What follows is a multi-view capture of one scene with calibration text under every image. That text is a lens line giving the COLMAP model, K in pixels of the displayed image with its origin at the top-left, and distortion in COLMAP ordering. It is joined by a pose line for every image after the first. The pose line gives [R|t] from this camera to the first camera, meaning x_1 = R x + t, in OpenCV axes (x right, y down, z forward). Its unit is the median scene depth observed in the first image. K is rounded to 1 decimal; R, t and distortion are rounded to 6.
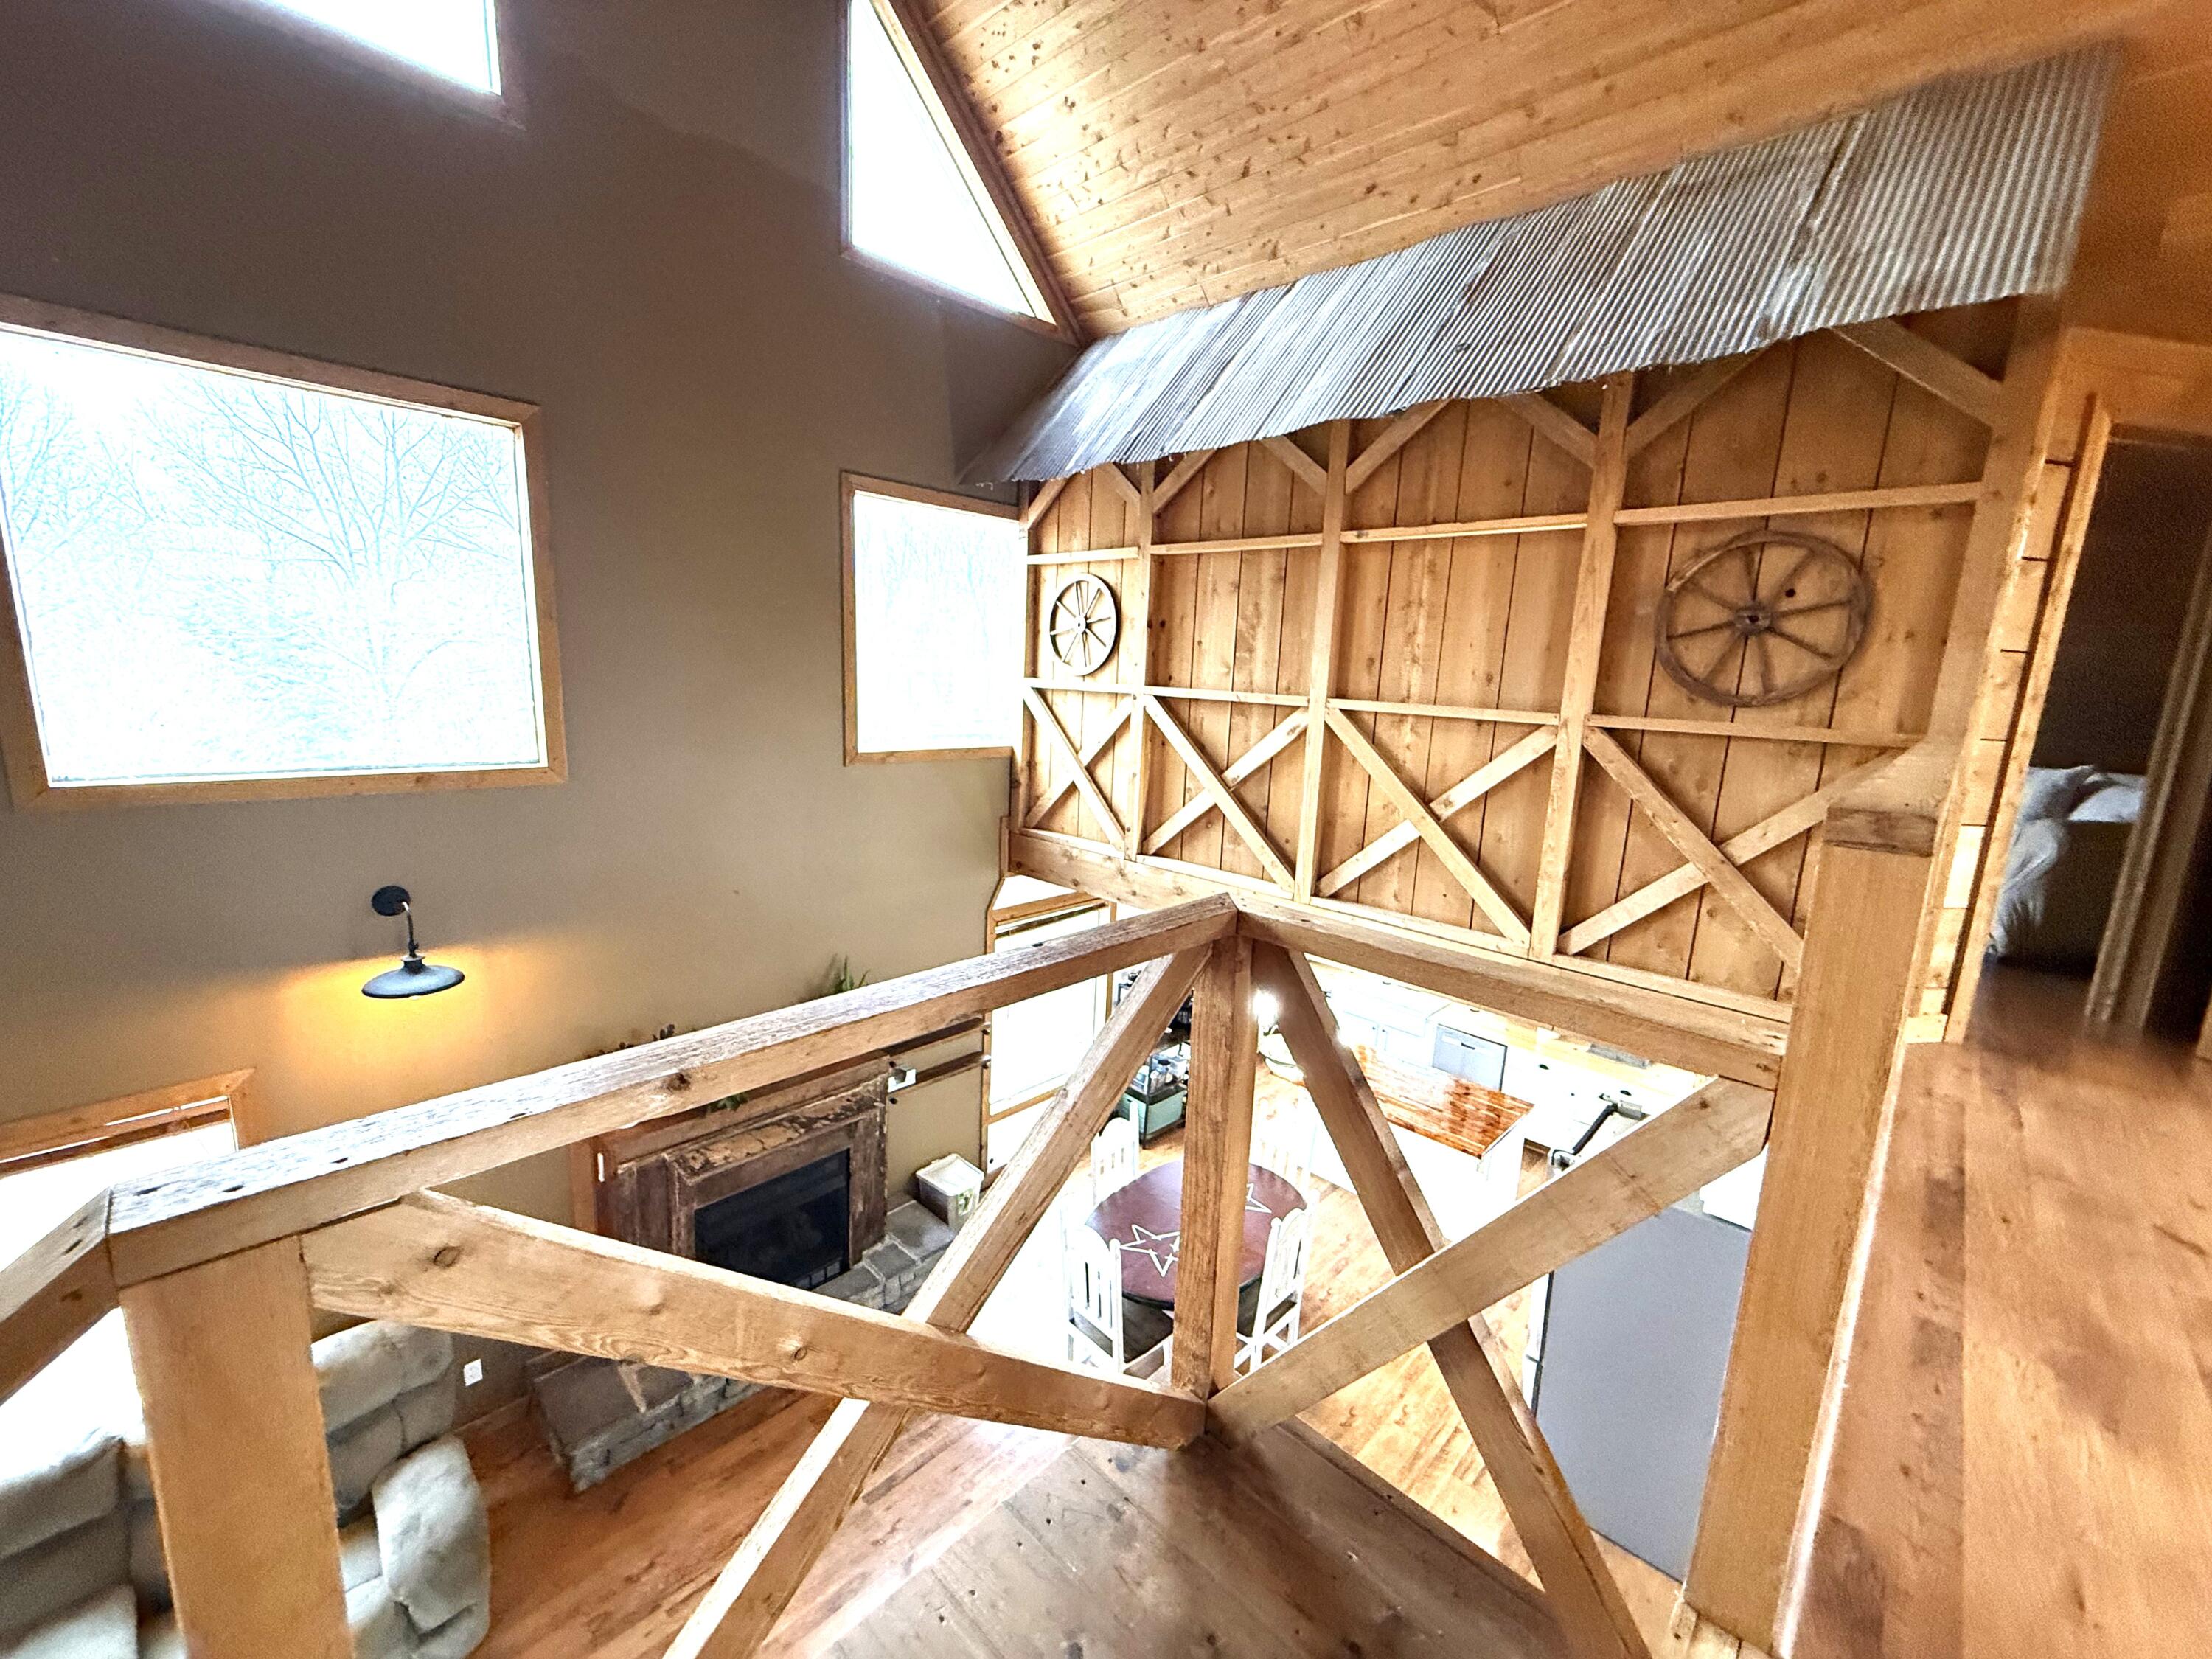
lens RADIAL K [[888.0, 0, 1105.4], [0, 888.0, 831.1], [0, 0, 1]] dist [0.000167, 0.000538]
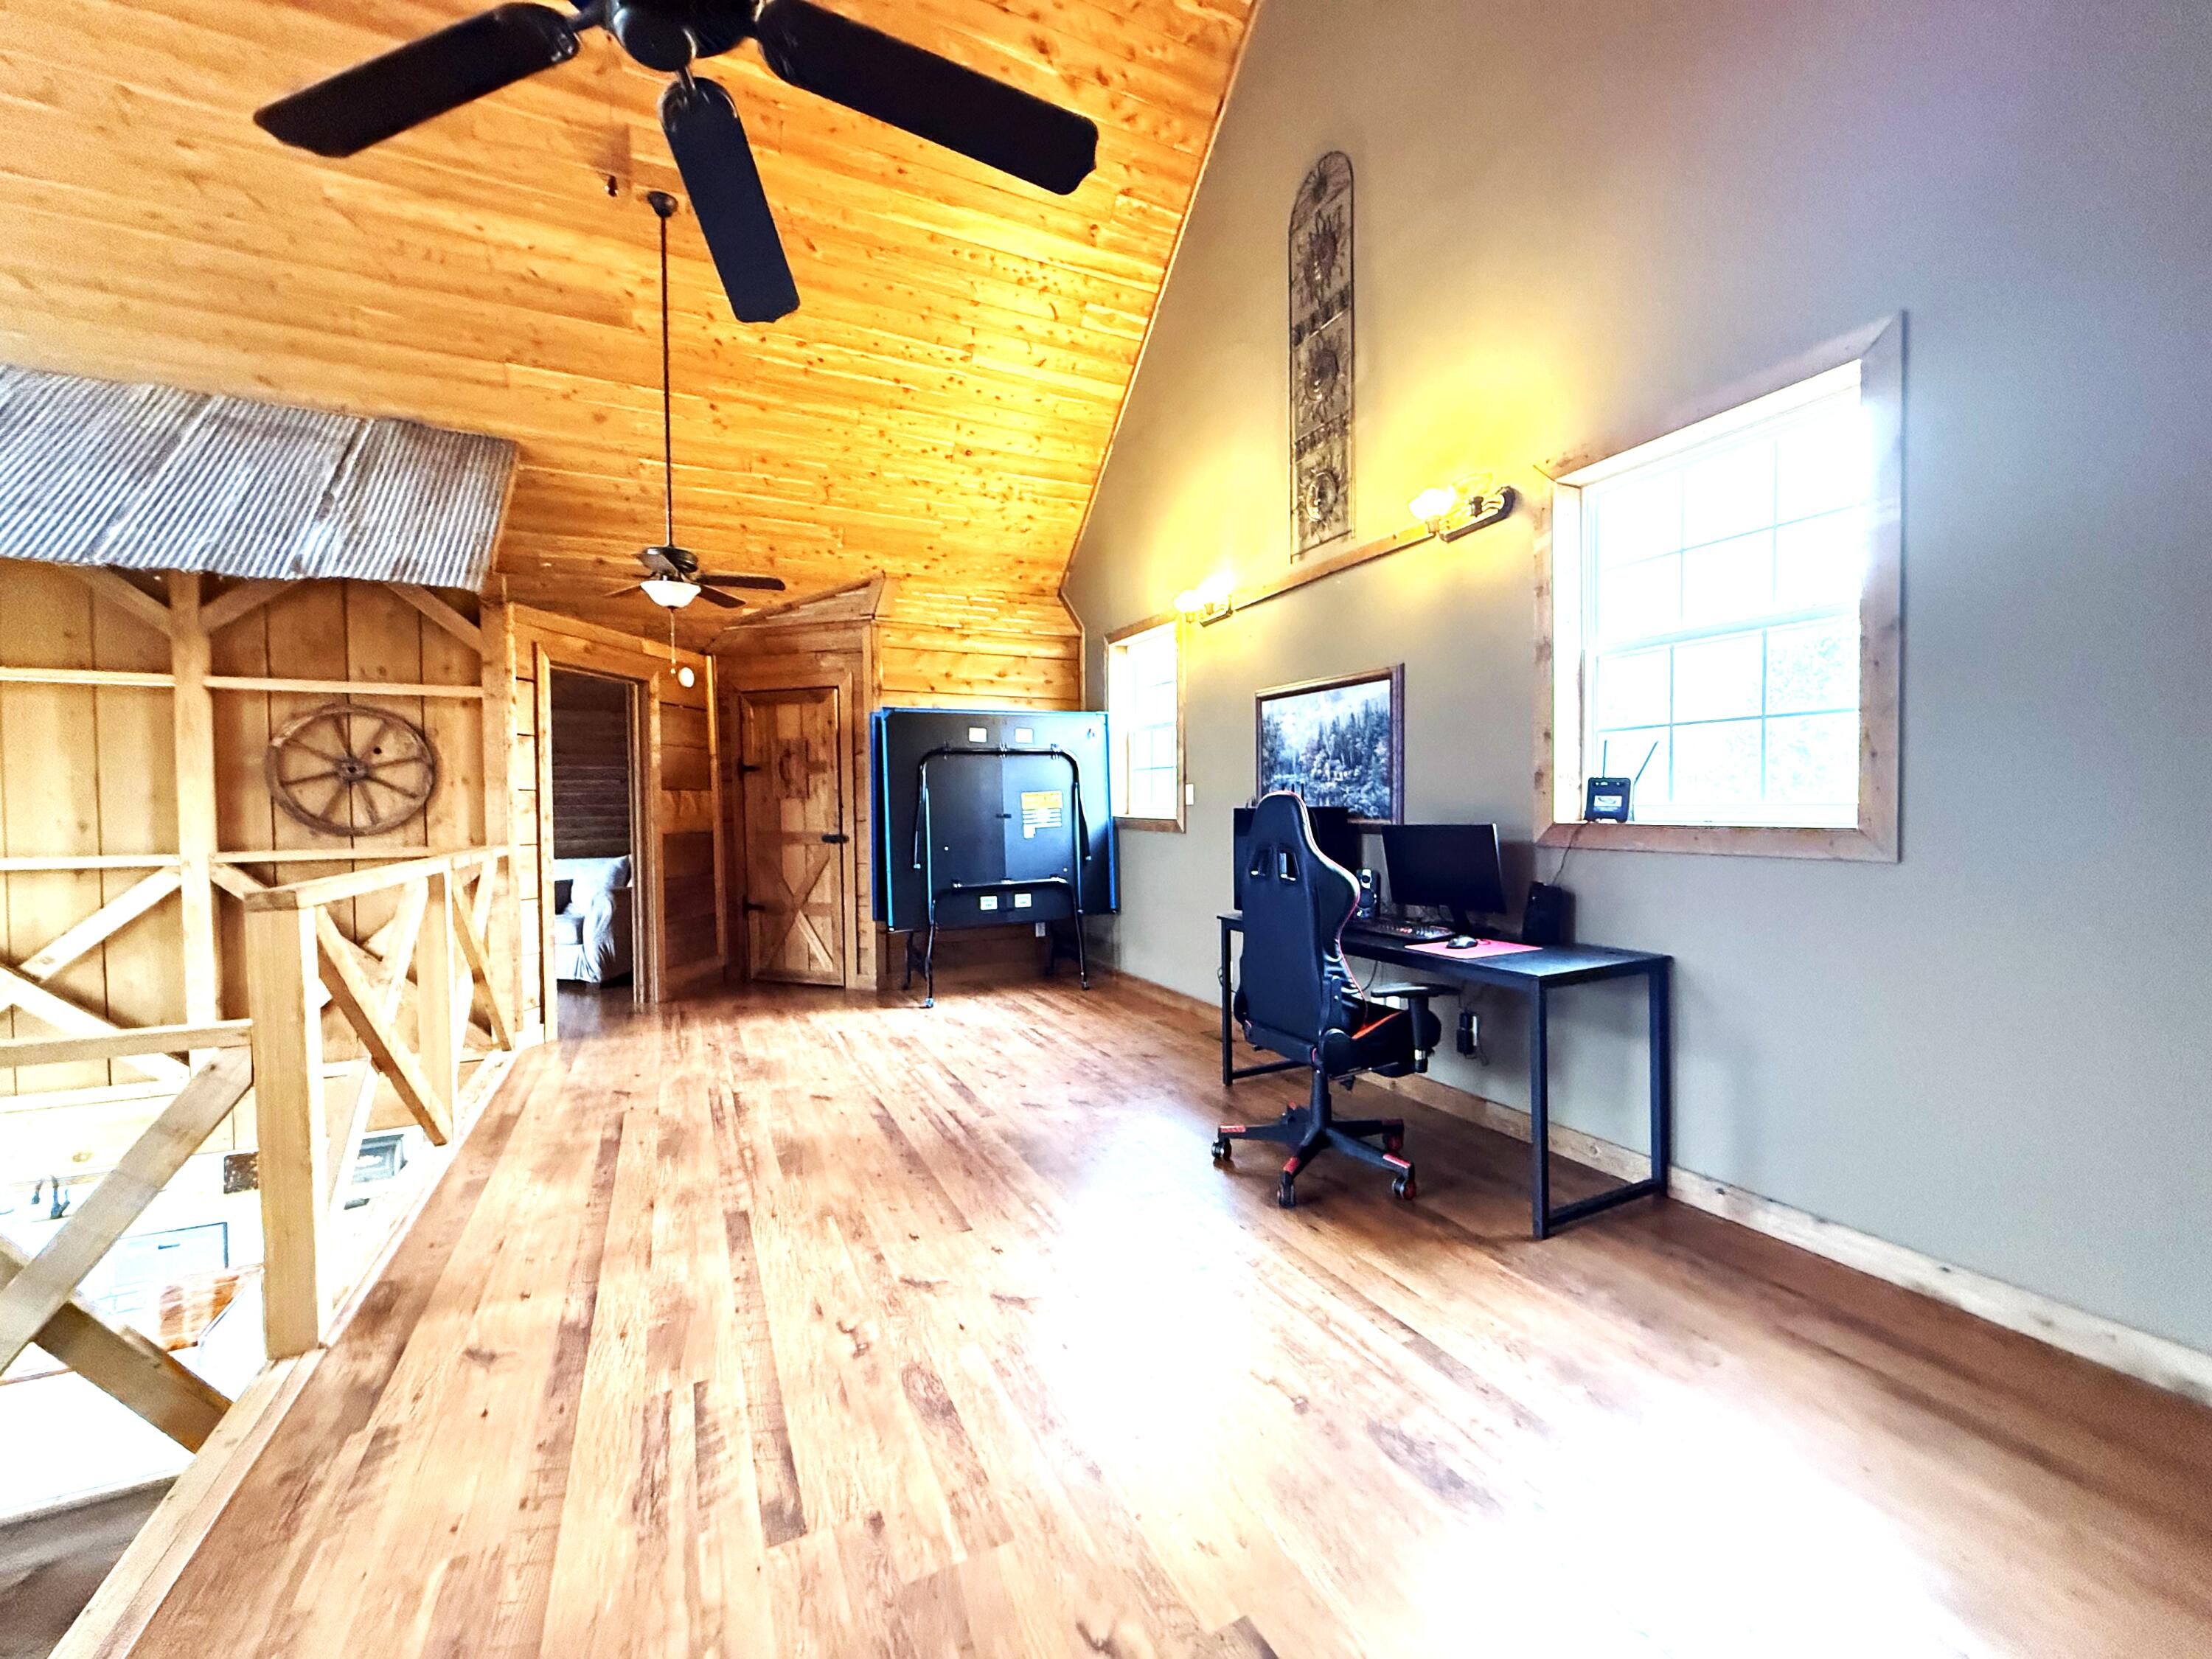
lens RADIAL K [[888.0, 0, 1105.3], [0, 888.0, 828.3], [0, 0, 1]] dist [0.000167, 0.000538]
pose [[0.346055, -0.071025, 0.935522, -0.118499], [0.198351, 0.980130, 0.001041, 0.066099], [-0.917007, 0.185202, 0.353267, -0.474118]]
